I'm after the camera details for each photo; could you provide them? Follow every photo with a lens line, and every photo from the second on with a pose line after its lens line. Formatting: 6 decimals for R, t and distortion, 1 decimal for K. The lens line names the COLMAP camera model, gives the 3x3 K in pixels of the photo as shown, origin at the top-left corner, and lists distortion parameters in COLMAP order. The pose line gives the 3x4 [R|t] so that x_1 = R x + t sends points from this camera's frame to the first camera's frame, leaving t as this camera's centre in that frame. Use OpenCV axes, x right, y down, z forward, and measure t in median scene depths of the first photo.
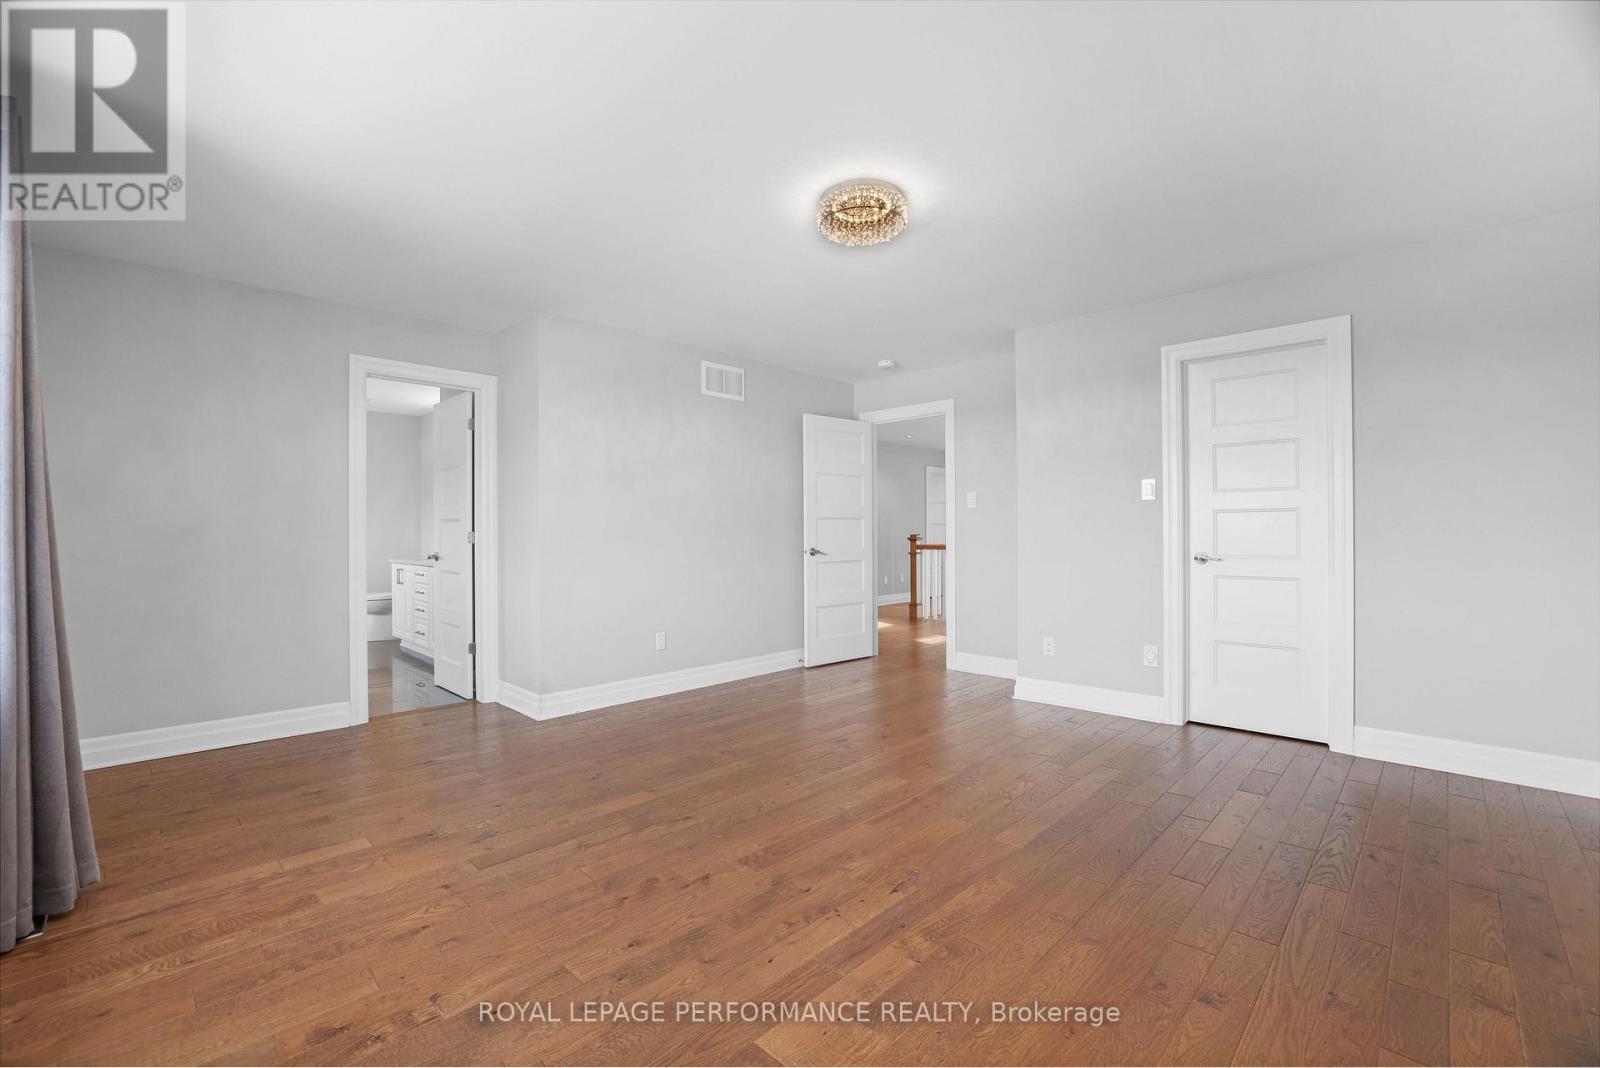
lens RADIAL K [[695.2, 0, 793.3], [0, 695.2, 536.9], [0, 0, 1]] dist [-0.035811, 0.003897]
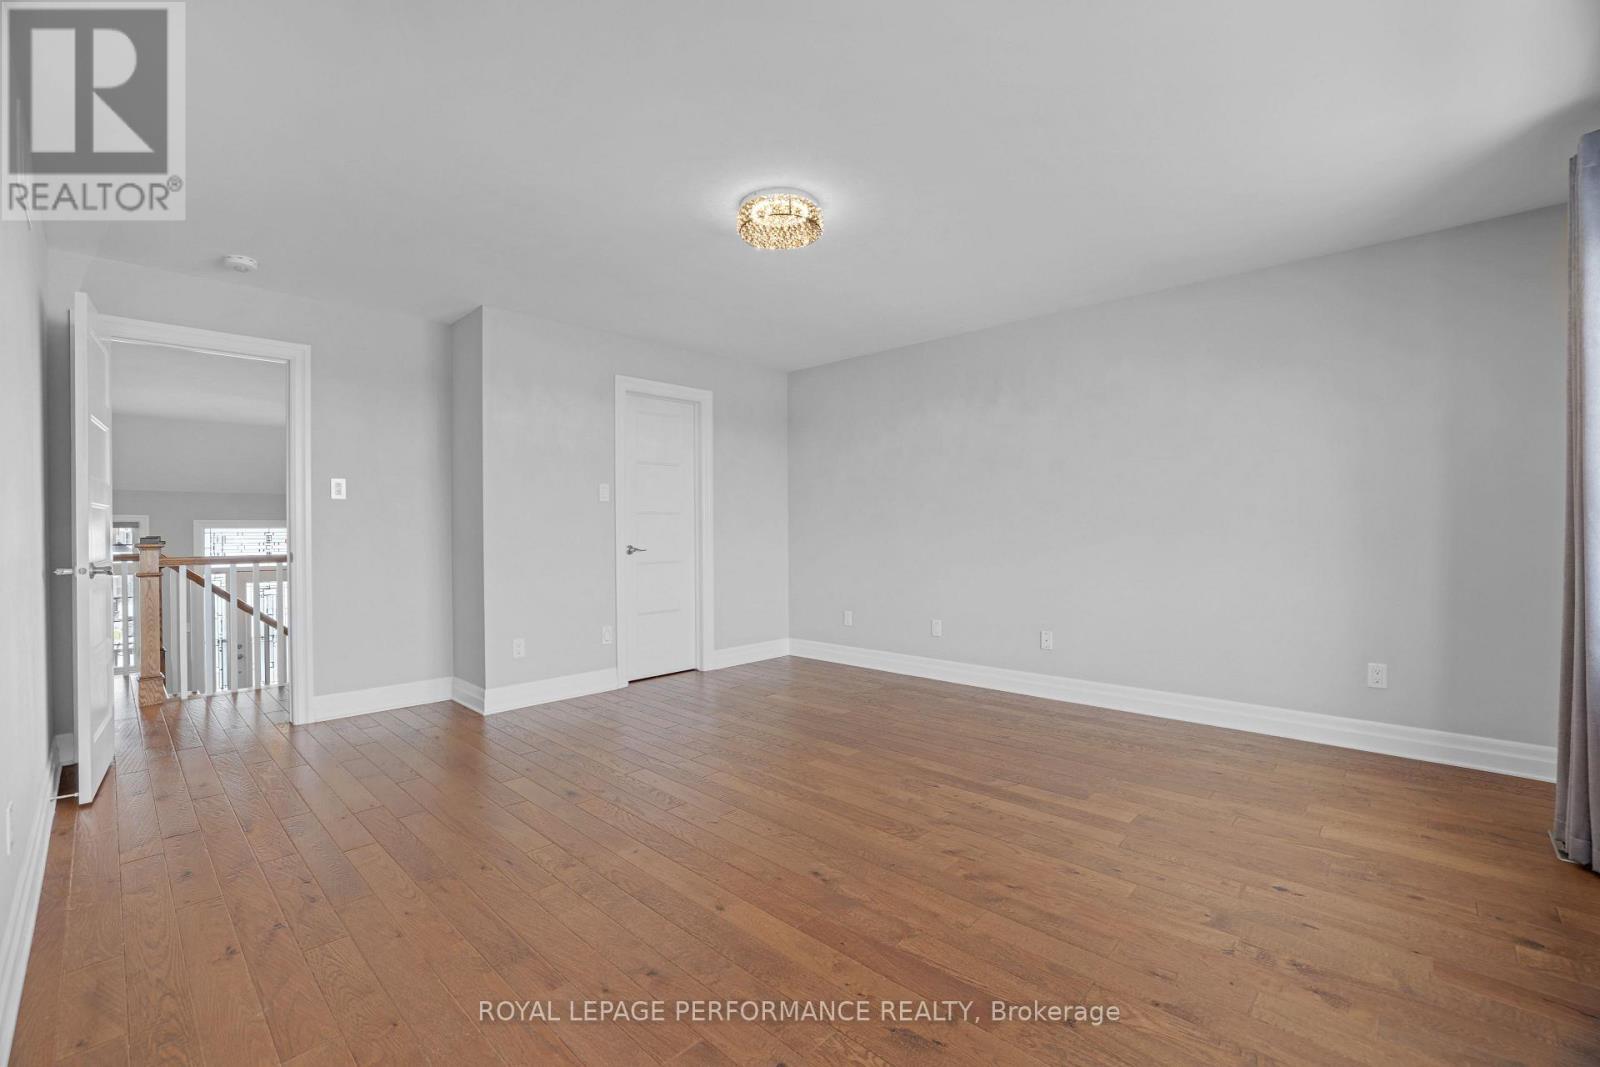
lens RADIAL K [[695.2, 0, 791.7], [0, 695.2, 533.1], [0, 0, 1]] dist [-0.035811, 0.003897]
pose [[-0.031895, 0.000869, 0.999491, -1.059730], [0.014836, 0.999890, -0.000396, 0.007329], [-0.999381, 0.014816, -0.031904, 1.153735]]
